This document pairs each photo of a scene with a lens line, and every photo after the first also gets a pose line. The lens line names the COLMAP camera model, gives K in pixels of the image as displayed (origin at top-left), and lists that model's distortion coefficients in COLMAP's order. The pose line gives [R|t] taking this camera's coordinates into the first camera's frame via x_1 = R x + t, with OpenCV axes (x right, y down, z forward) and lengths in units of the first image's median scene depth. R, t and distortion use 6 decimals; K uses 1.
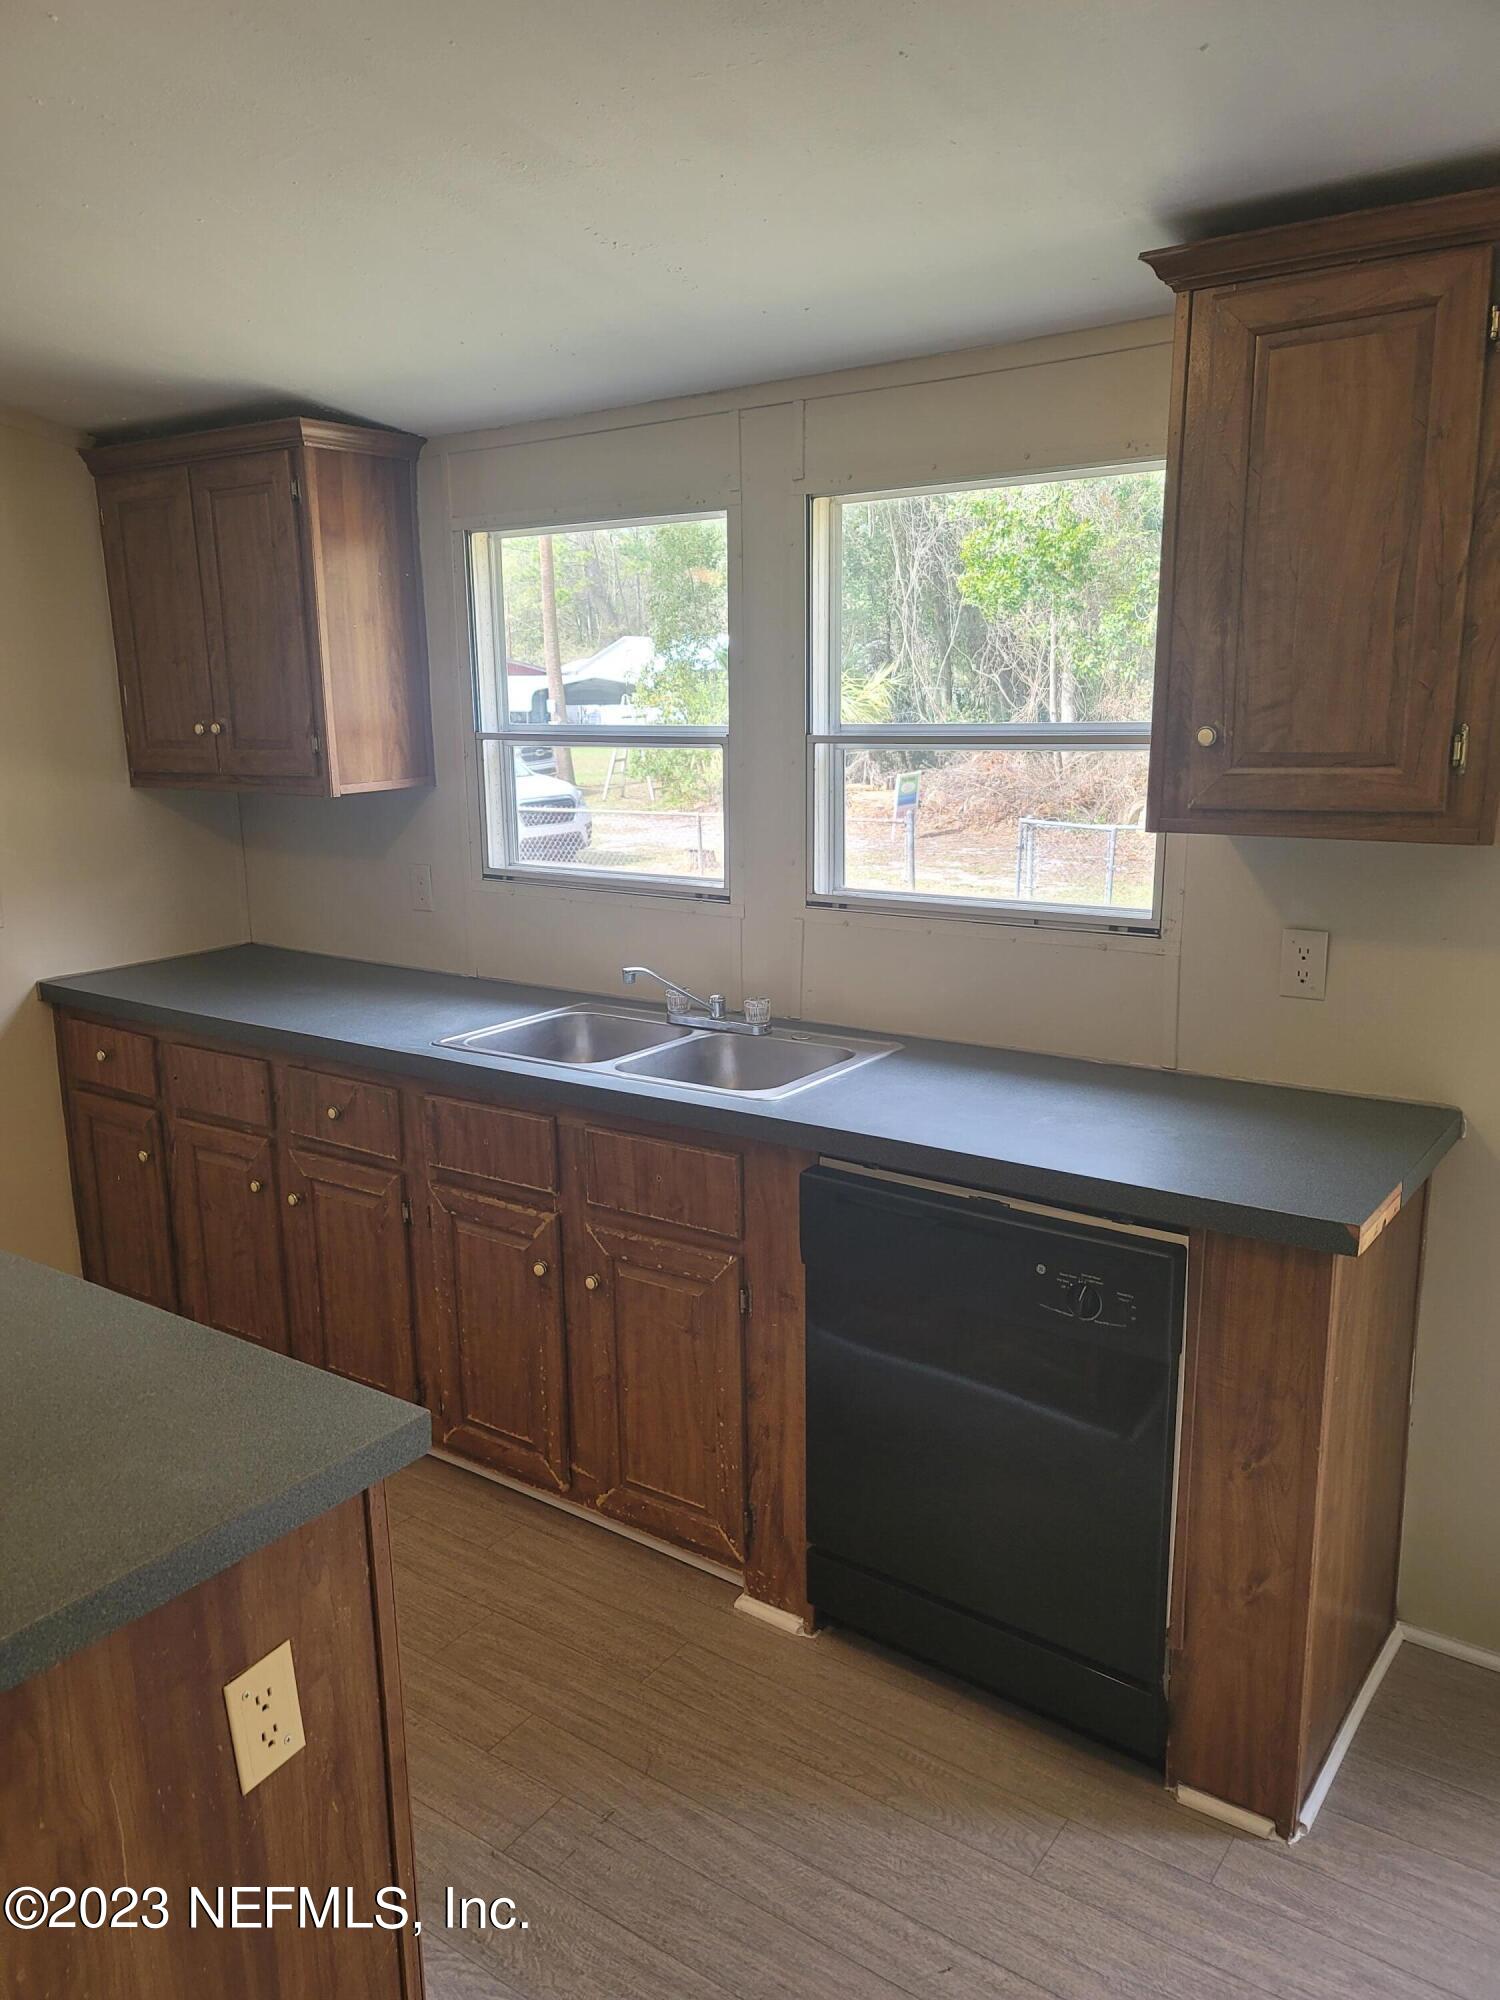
lens RADIAL K [[1454.2, 0, 738.0], [0, 1454.2, 1004.7], [0, 0, 1]] dist [0.094748, -0.093029]
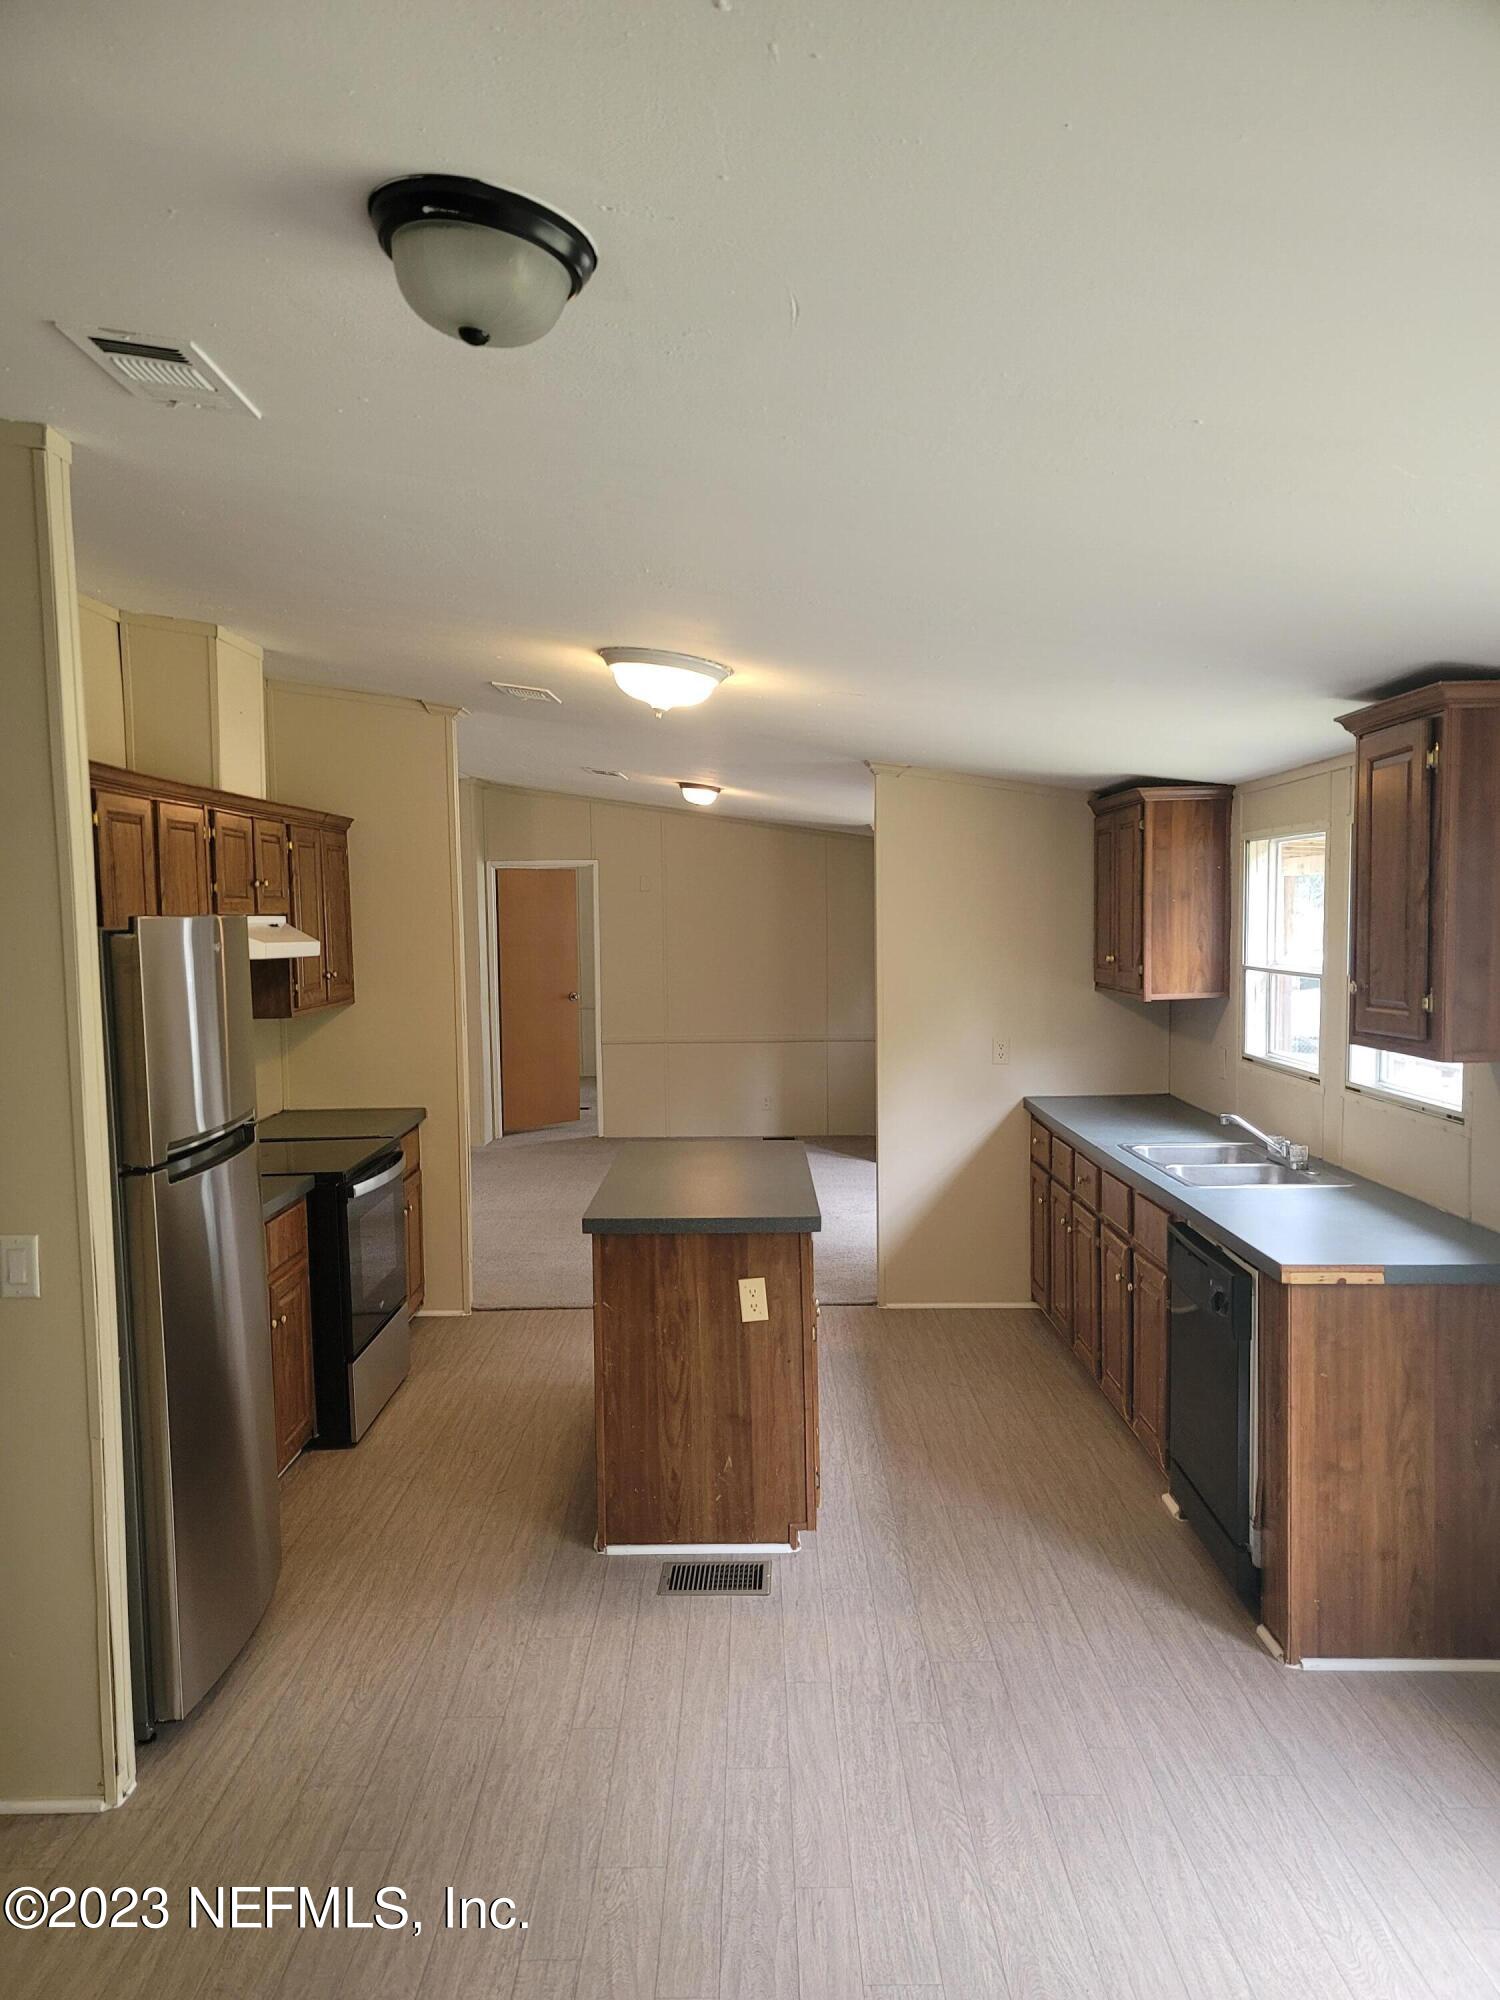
lens RADIAL K [[1454.2, 0, 738.0], [0, 1454.2, 1004.7], [0, 0, 1]] dist [0.094748, -0.093029]
pose [[0.577942, 0.051721, -0.814437, 1.295971], [-0.160000, 0.985802, -0.050936, 0.031867], [0.800239, 0.159748, 0.578012, -0.521987]]
